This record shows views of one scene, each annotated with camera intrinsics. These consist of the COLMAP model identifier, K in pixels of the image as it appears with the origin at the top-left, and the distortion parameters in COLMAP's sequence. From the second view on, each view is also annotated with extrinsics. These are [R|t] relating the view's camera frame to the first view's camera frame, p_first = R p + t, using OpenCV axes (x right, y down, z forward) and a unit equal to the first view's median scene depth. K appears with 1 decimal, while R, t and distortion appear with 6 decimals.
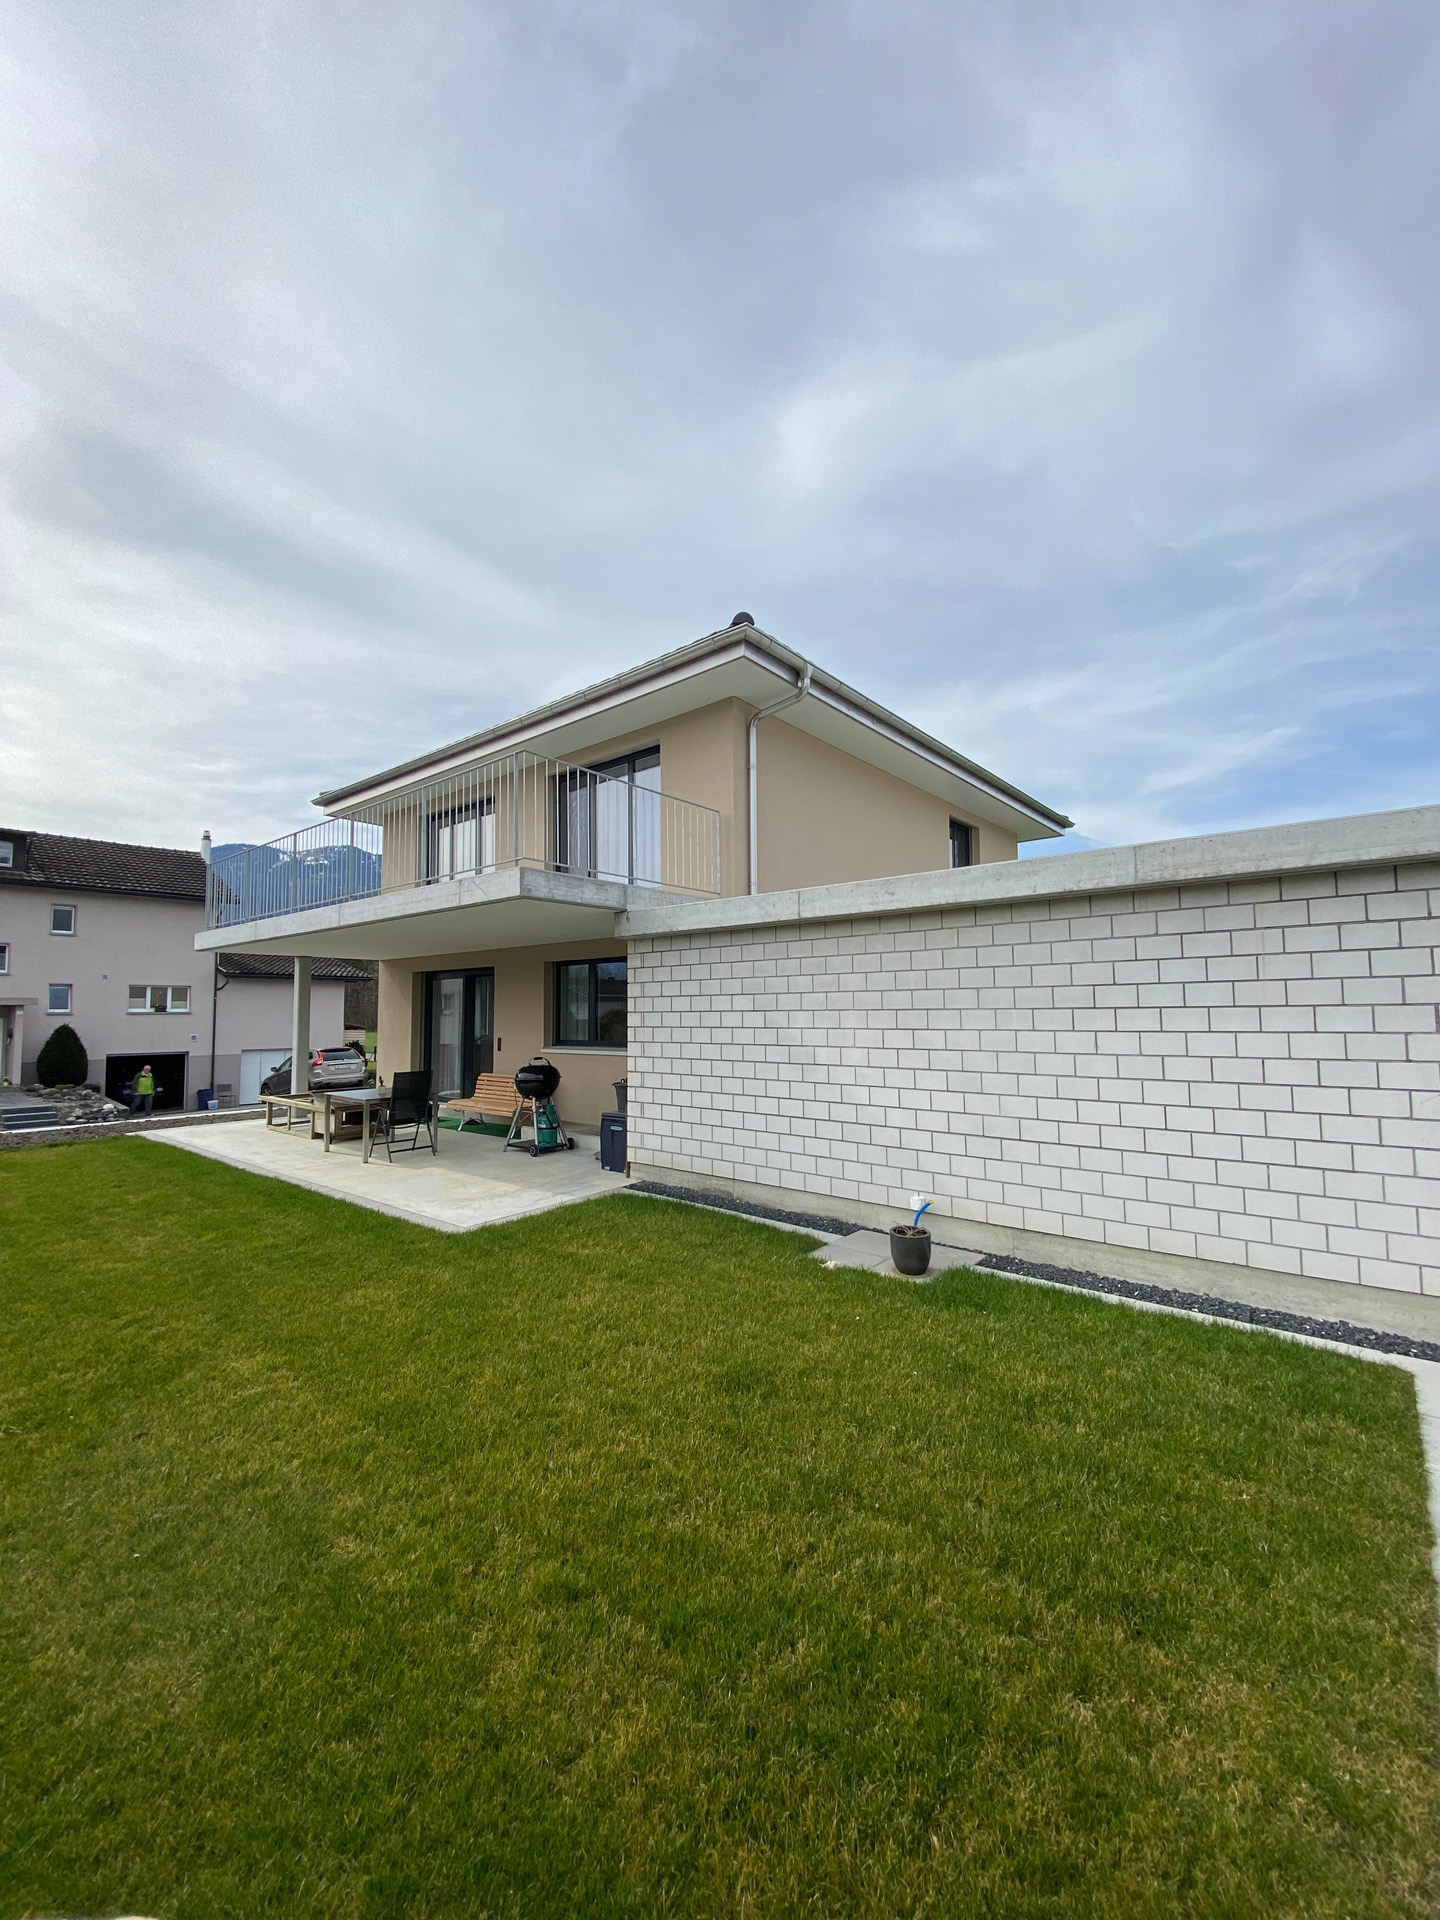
lens RADIAL K [[787.8, 0, 720.0], [0, 787.8, 960.0], [0, 0, 1]] dist [0.000294, 0.000003]
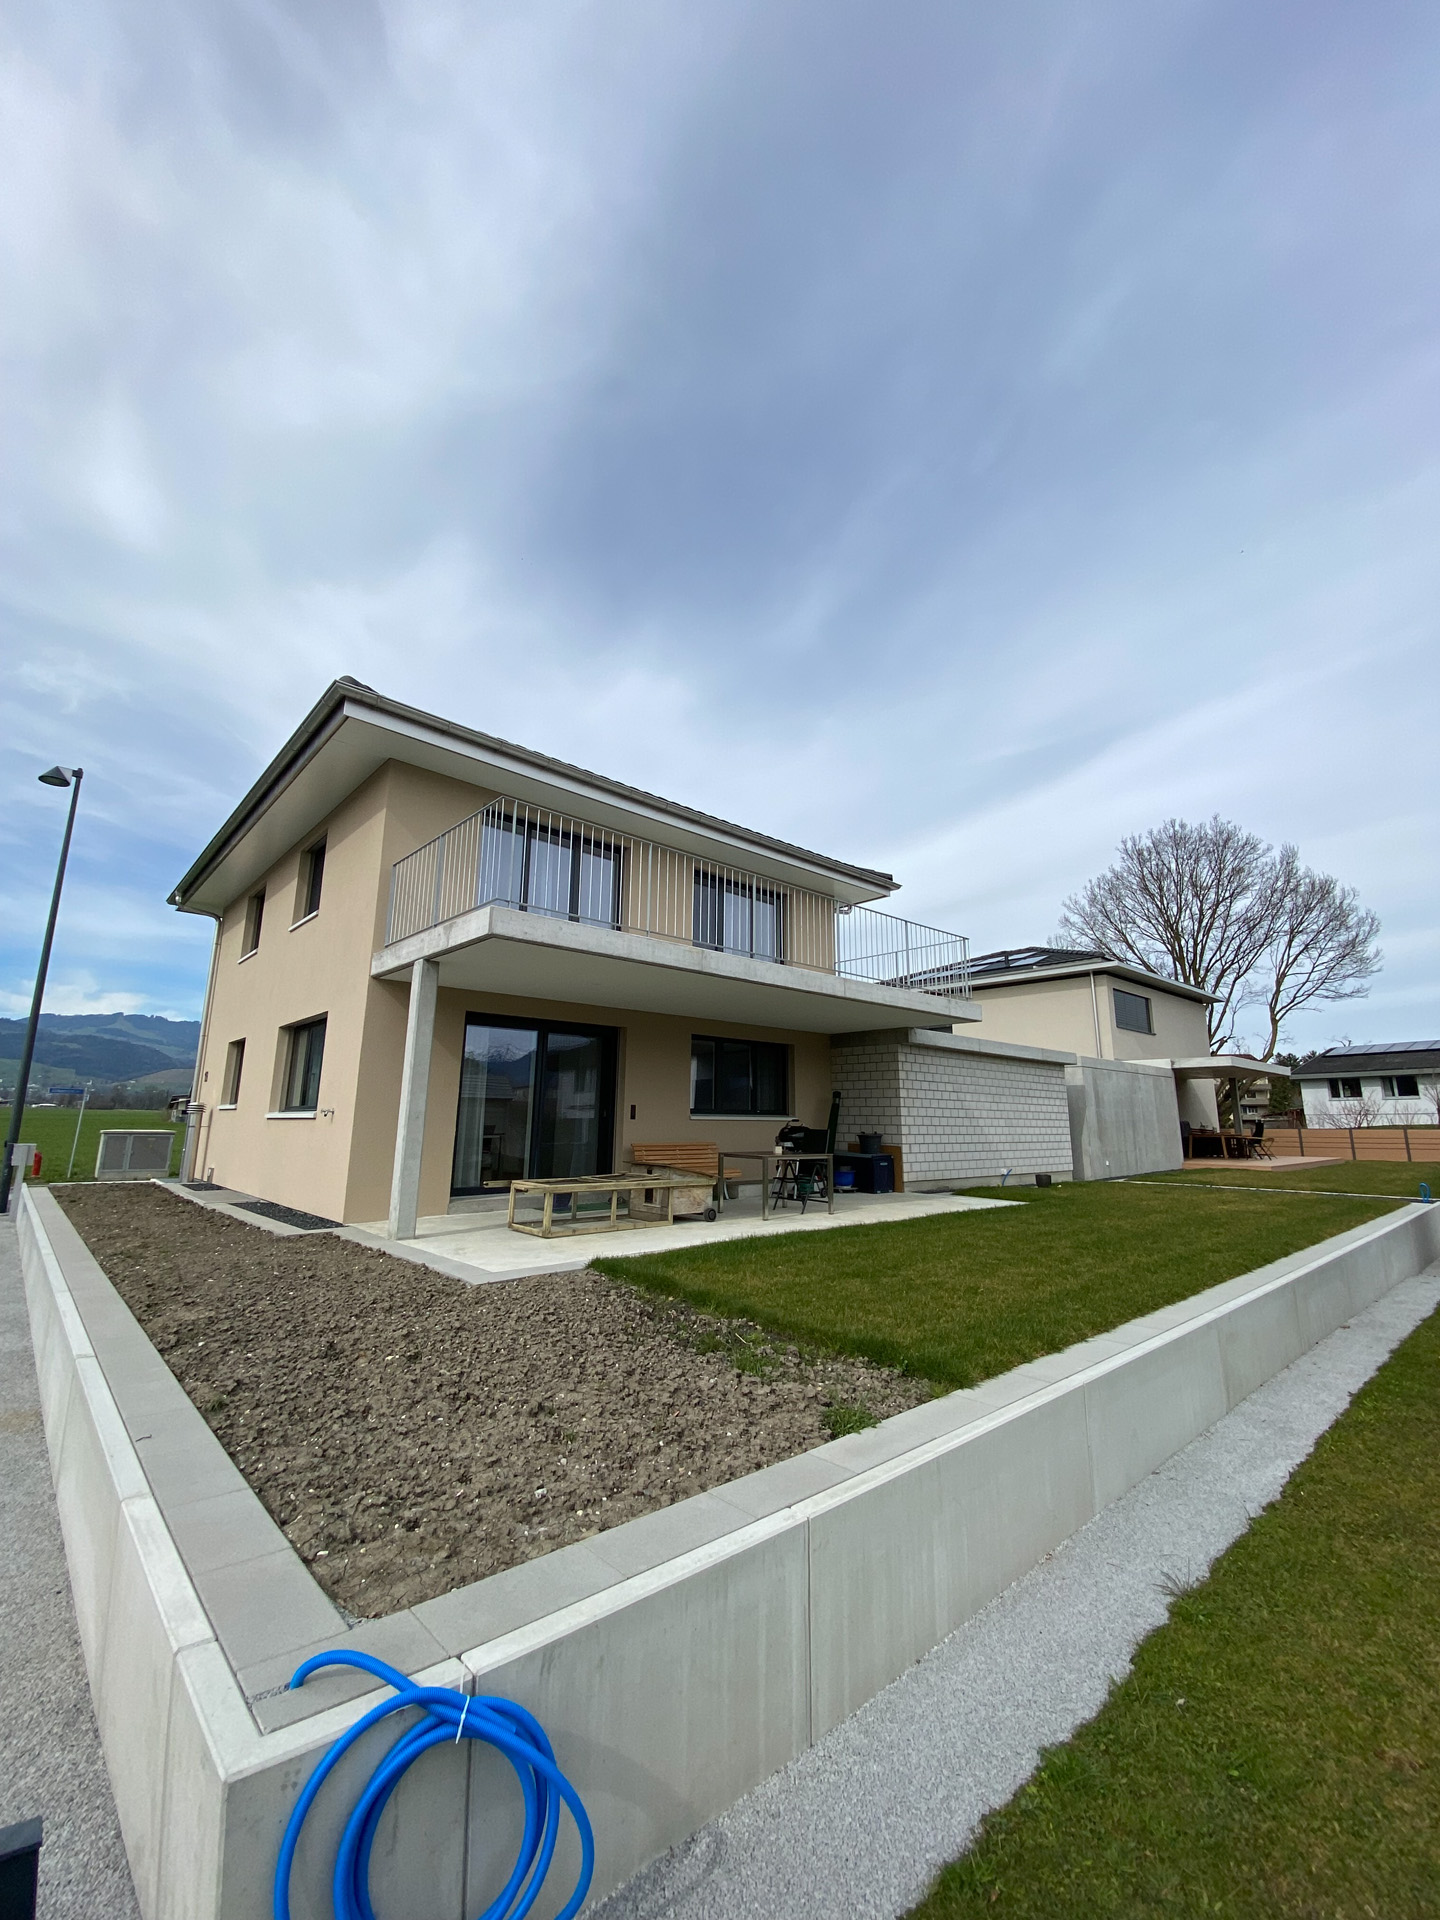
lens RADIAL K [[787.8, 0, 720.0], [0, 787.8, 960.0], [0, 0, 1]] dist [0.000294, 0.000003]
pose [[0.151054, 0.210875, 0.965771, -1.876661], [-0.078617, 0.976450, -0.200911, 0.170419], [-0.985394, -0.045577, 0.164075, 1.158215]]
